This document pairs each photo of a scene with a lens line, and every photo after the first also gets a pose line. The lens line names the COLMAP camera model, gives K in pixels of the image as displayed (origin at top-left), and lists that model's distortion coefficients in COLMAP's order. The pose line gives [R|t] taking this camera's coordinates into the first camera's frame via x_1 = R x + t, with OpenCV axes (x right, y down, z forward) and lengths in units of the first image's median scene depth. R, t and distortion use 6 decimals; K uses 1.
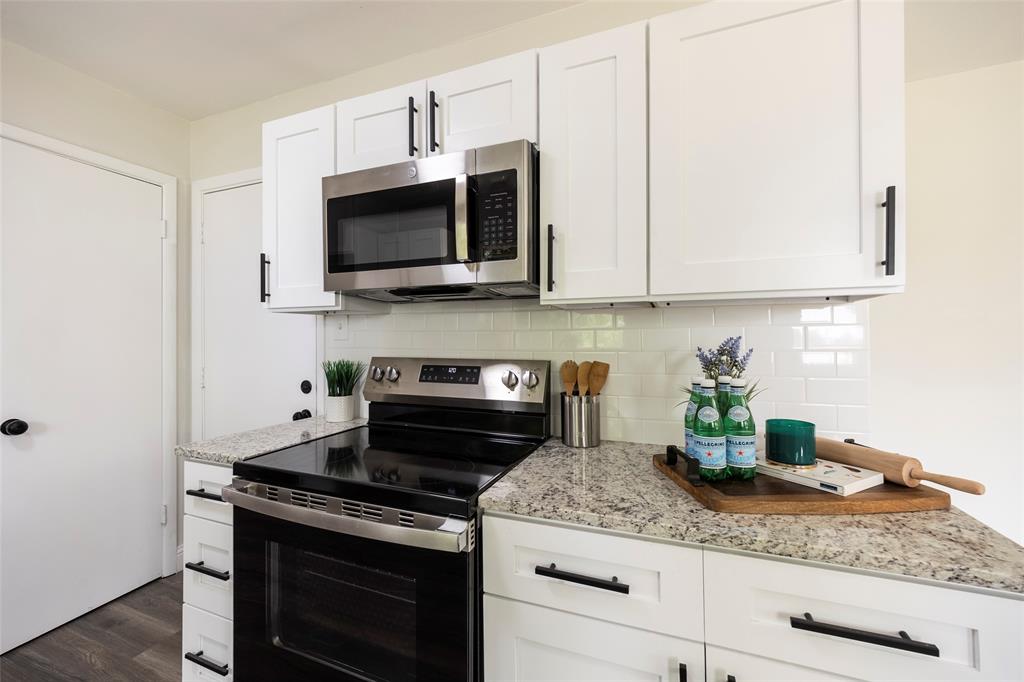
lens RADIAL K [[424.0, 0, 495.0], [0, 424.0, 334.9], [0, 0, 1]] dist [0.003662, 0.000671]
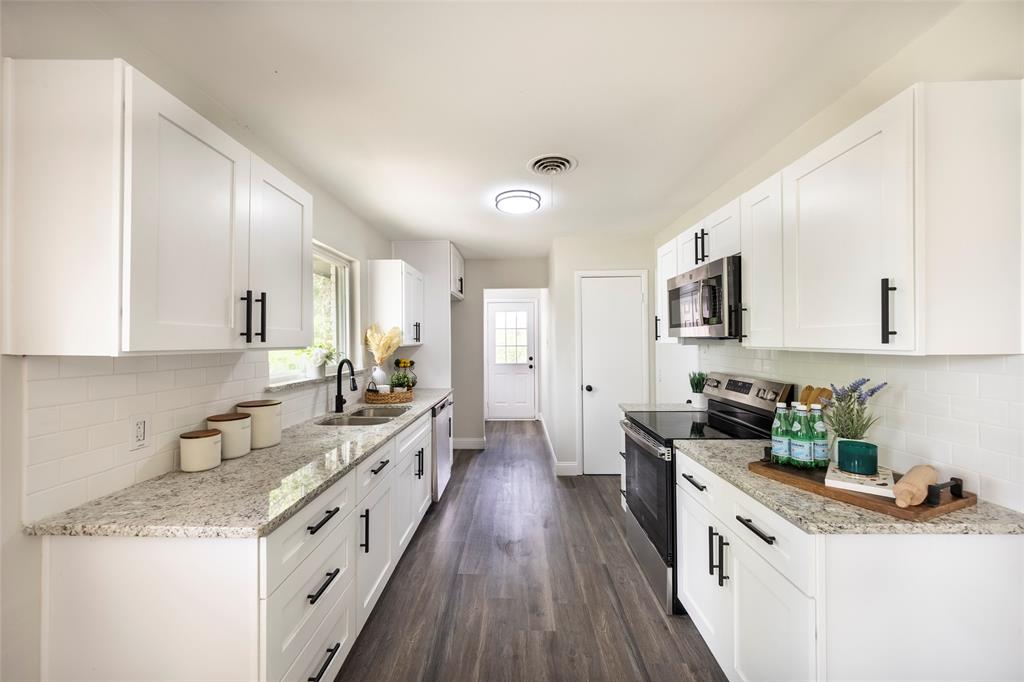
lens RADIAL K [[389.3, 0, 509.5], [0, 389.3, 337.4], [0, 0, 1]] dist [-0.000926, -0.000123]
pose [[0.368939, -0.006085, -0.929434, 1.323516], [0.008752, 0.999957, -0.003073, -0.133488], [0.929412, -0.007000, 0.368976, -0.470570]]
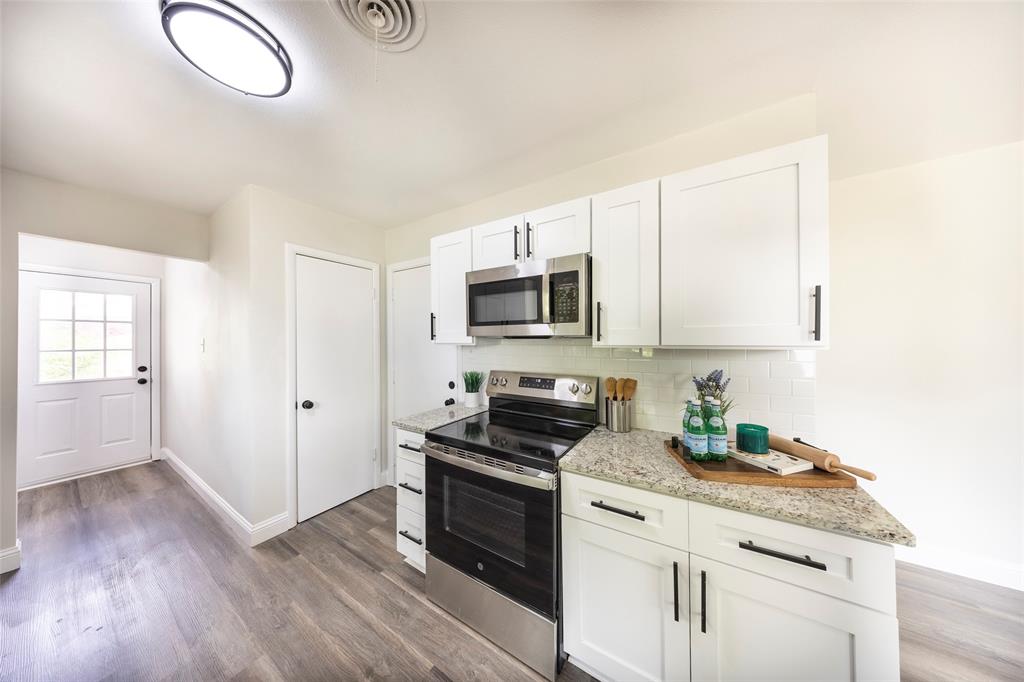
lens RADIAL K [[293.7, 0, 508.7], [0, 293.7, 337.7], [0, 0, 1]] dist [-0.001455, -0.000203]
pose [[0.986132, -0.003144, -0.165933, -0.033502], [0.003176, 0.999995, -0.000073, -0.123772], [0.165932, -0.000455, 0.986137, -0.235033]]
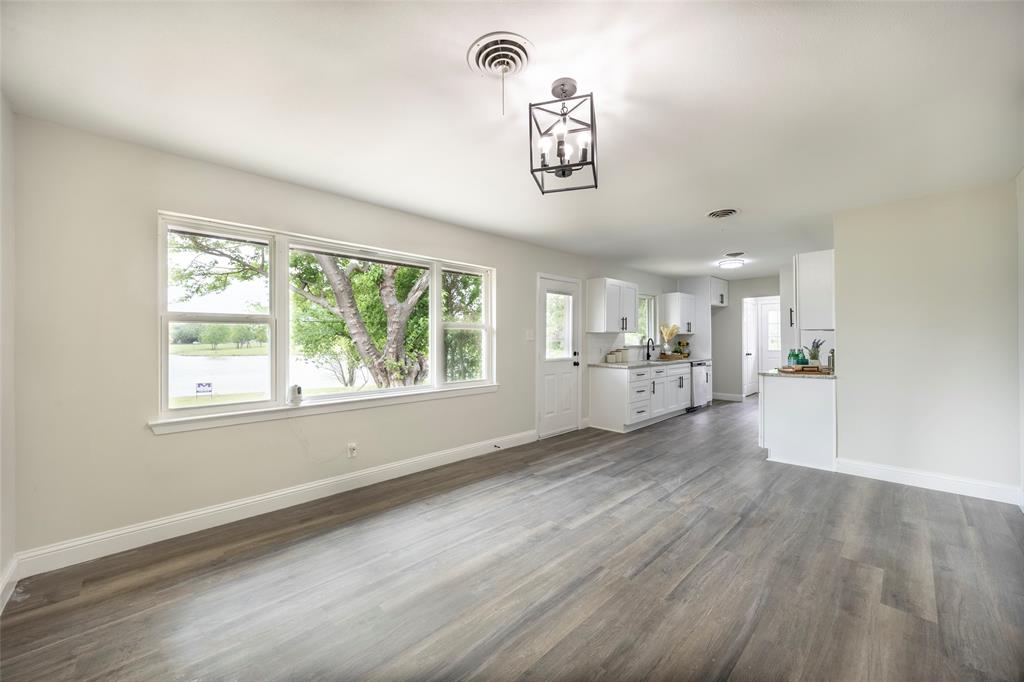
lens RADIAL K [[389.3, 0, 509.5], [0, 389.3, 337.4], [0, 0, 1]] dist [-0.000926, -0.000123]
pose [[-0.398155, 0.000075, -0.917318, 5.103344], [0.010499, 0.999935, -0.004475, -0.026048], [0.917258, -0.011413, -0.398130, -0.127718]]
